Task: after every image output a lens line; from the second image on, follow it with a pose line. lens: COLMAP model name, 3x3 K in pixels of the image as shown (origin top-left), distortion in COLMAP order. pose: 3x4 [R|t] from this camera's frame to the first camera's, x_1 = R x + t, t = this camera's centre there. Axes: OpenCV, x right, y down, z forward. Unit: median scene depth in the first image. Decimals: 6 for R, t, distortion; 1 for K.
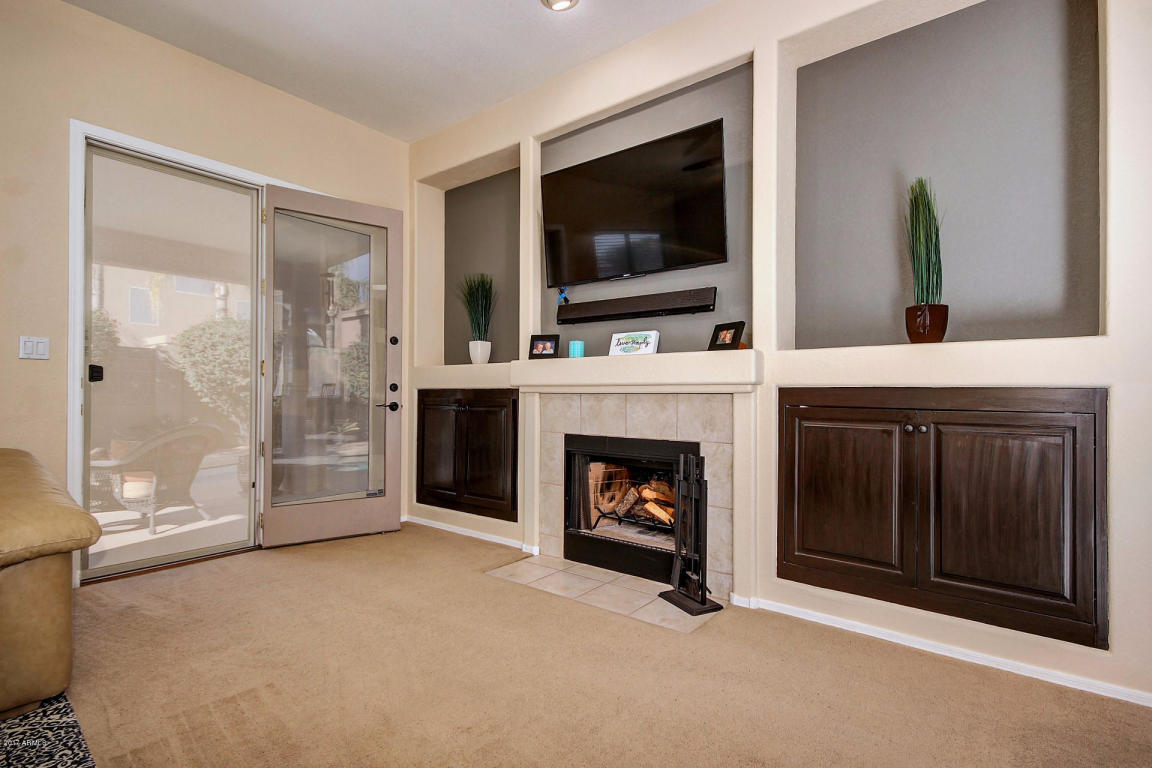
lens RADIAL K [[548.5, 0, 583.1], [0, 548.5, 390.5], [0, 0, 1]] dist [-0.000316, 0.000346]
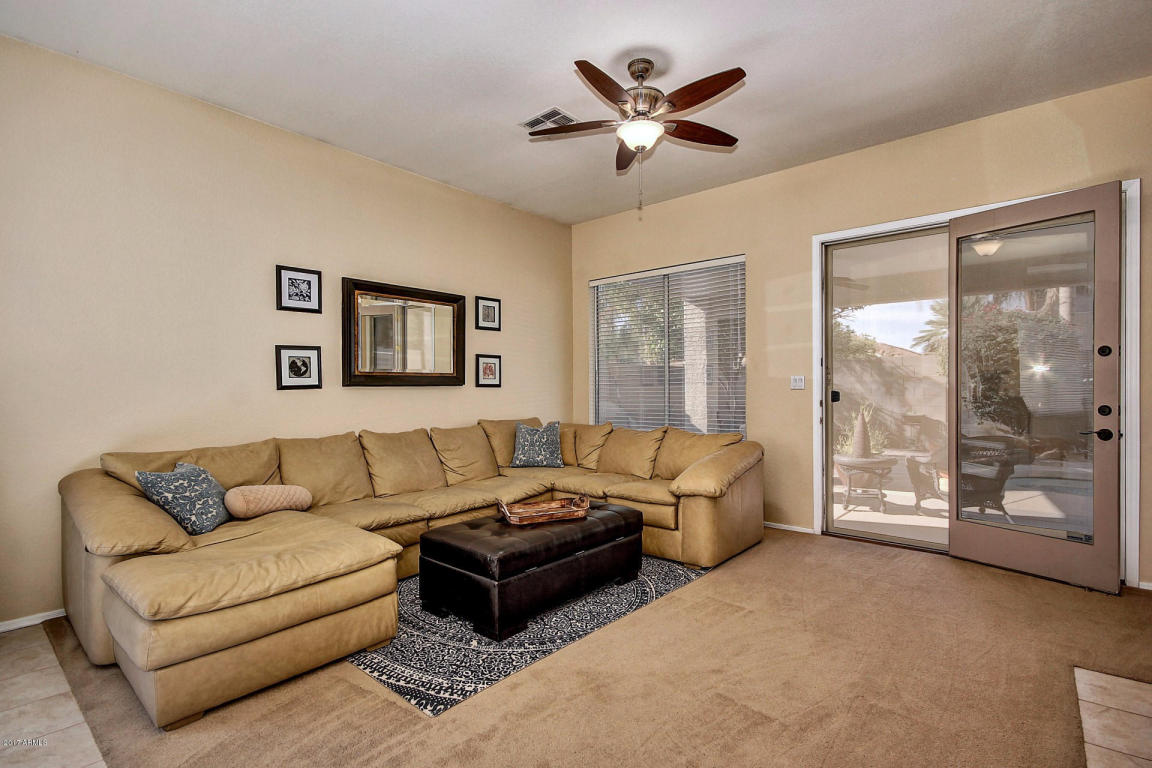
lens RADIAL K [[548.5, 0, 583.1], [0, 548.5, 390.5], [0, 0, 1]] dist [-0.000316, 0.000346]
pose [[-0.045376, 0.002805, -0.998966, 0.557282], [0.012309, 0.999922, 0.002248, -0.053121], [0.998894, -0.012194, -0.045407, 0.339210]]
